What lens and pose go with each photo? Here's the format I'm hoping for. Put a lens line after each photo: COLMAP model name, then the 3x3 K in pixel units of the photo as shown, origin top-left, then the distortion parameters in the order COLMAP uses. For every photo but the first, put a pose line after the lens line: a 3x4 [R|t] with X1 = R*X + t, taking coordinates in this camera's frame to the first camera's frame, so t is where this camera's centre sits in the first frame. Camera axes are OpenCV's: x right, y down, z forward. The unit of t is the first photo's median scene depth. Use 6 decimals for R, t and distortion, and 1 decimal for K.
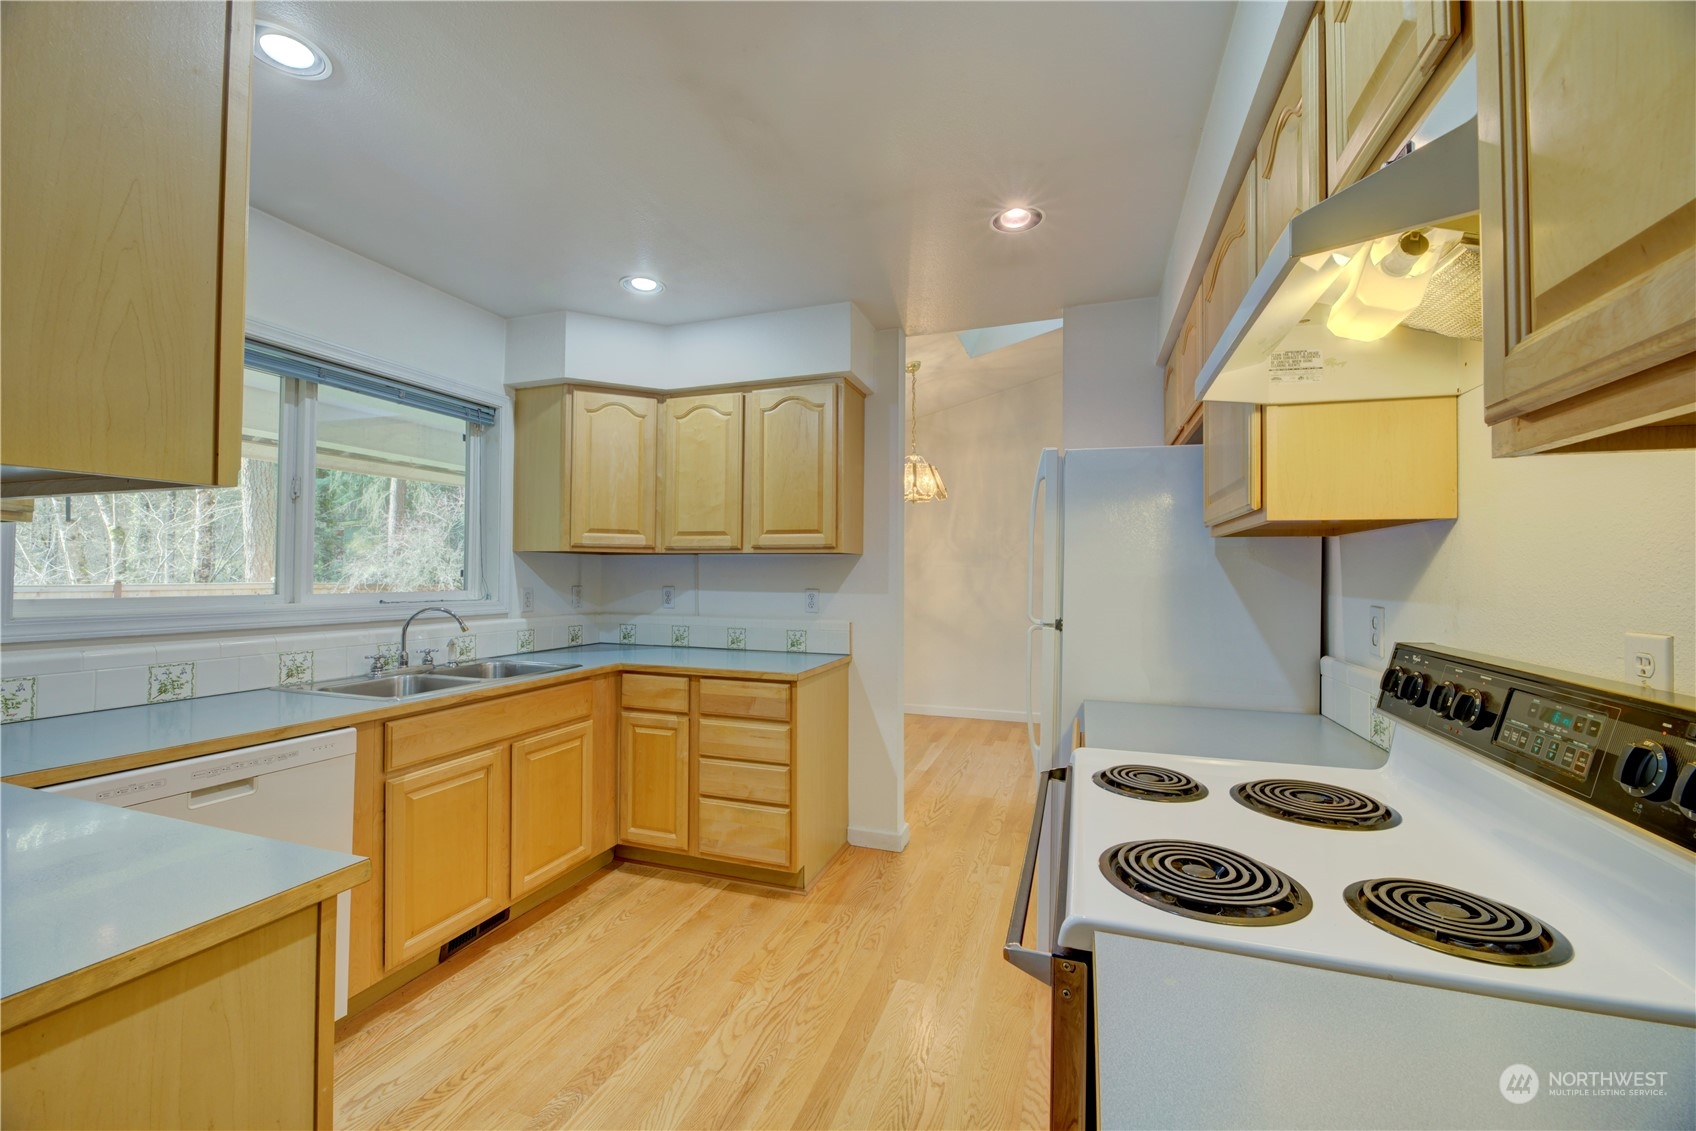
lens RADIAL K [[691.3, 0, 876.8], [0, 691.3, 563.9], [0, 0, 1]] dist [-0.002108, -0.000268]
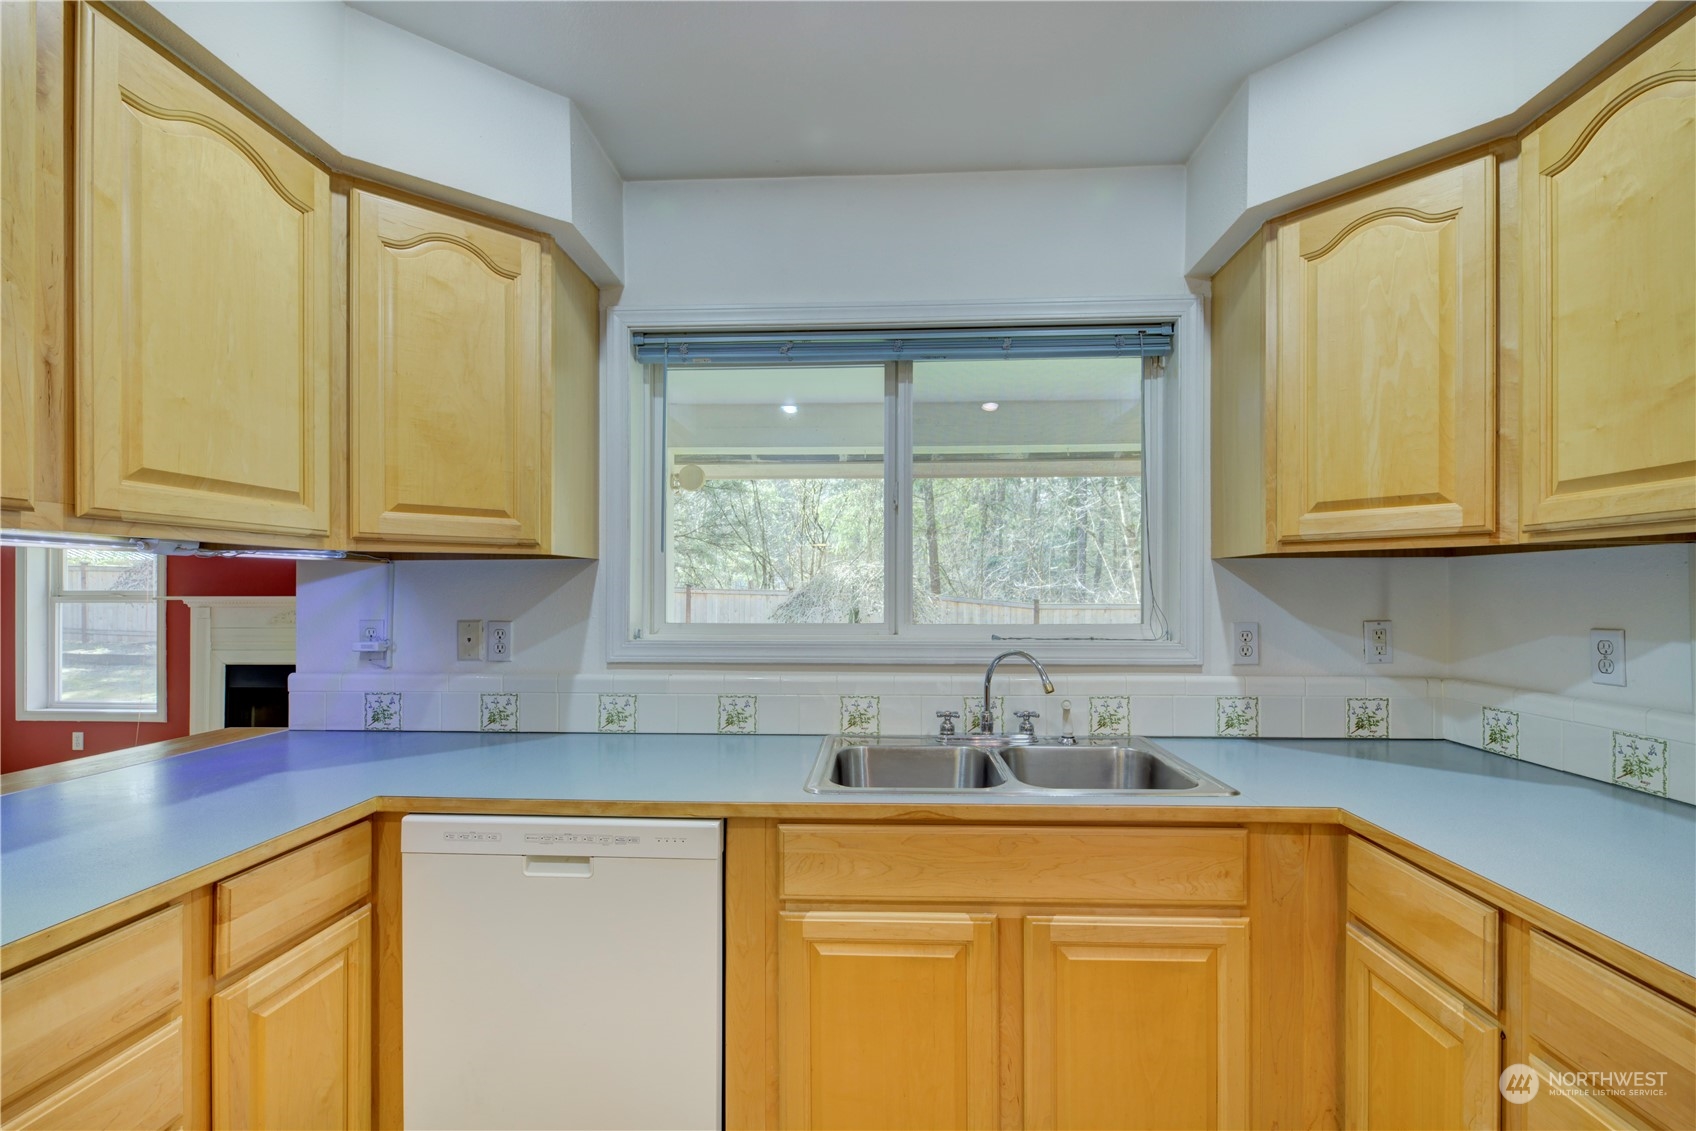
lens RADIAL K [[740.9, 0, 828.1], [0, 740.9, 592.7], [0, 0, 1]] dist [-0.001288, -0.000597]
pose [[0.239850, -0.005523, -0.970794, -0.001651], [0.018871, 0.999821, -0.001026, 0.005161], [0.970627, -0.018074, 0.239911, 0.584732]]
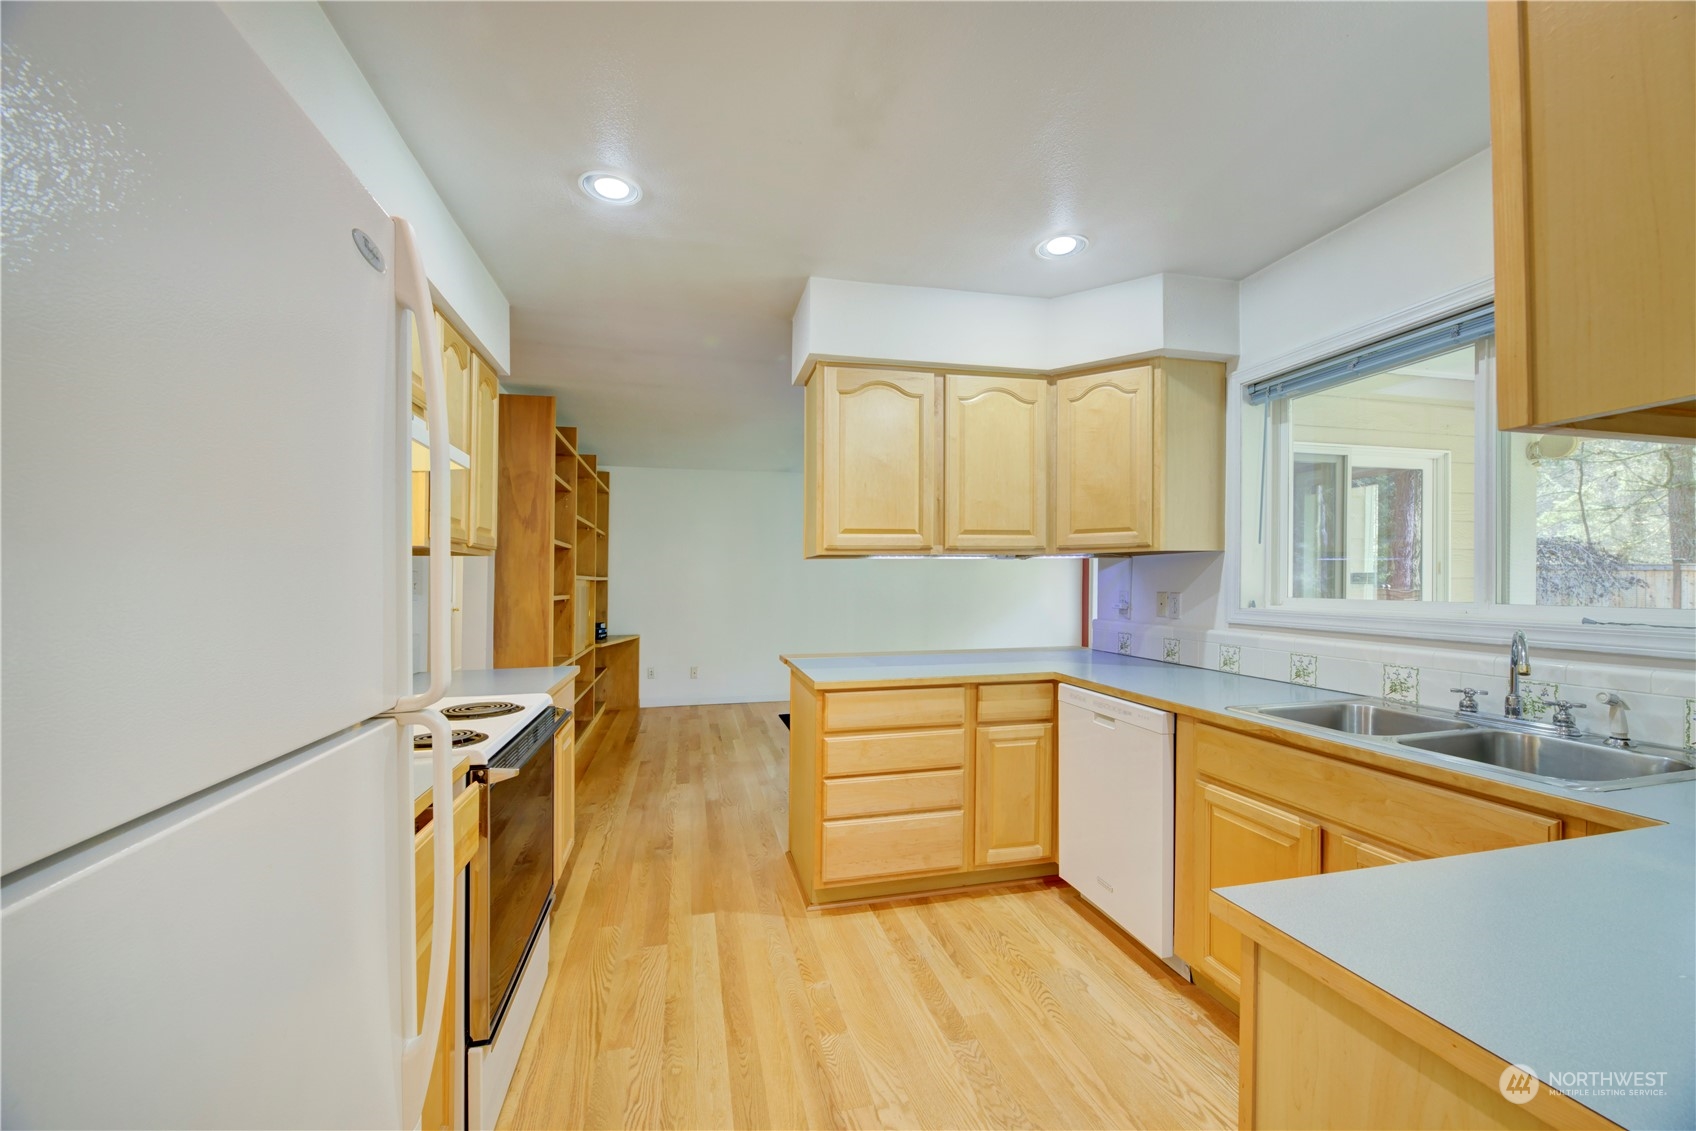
lens RADIAL K [[691.3, 0, 876.8], [0, 691.3, 563.9], [0, 0, 1]] dist [-0.002108, -0.000268]
pose [[-0.847736, -0.014663, -0.530216, 0.164782], [0.007874, 0.999160, -0.040221, 0.020107], [0.530360, -0.038272, -0.846908, 1.085005]]
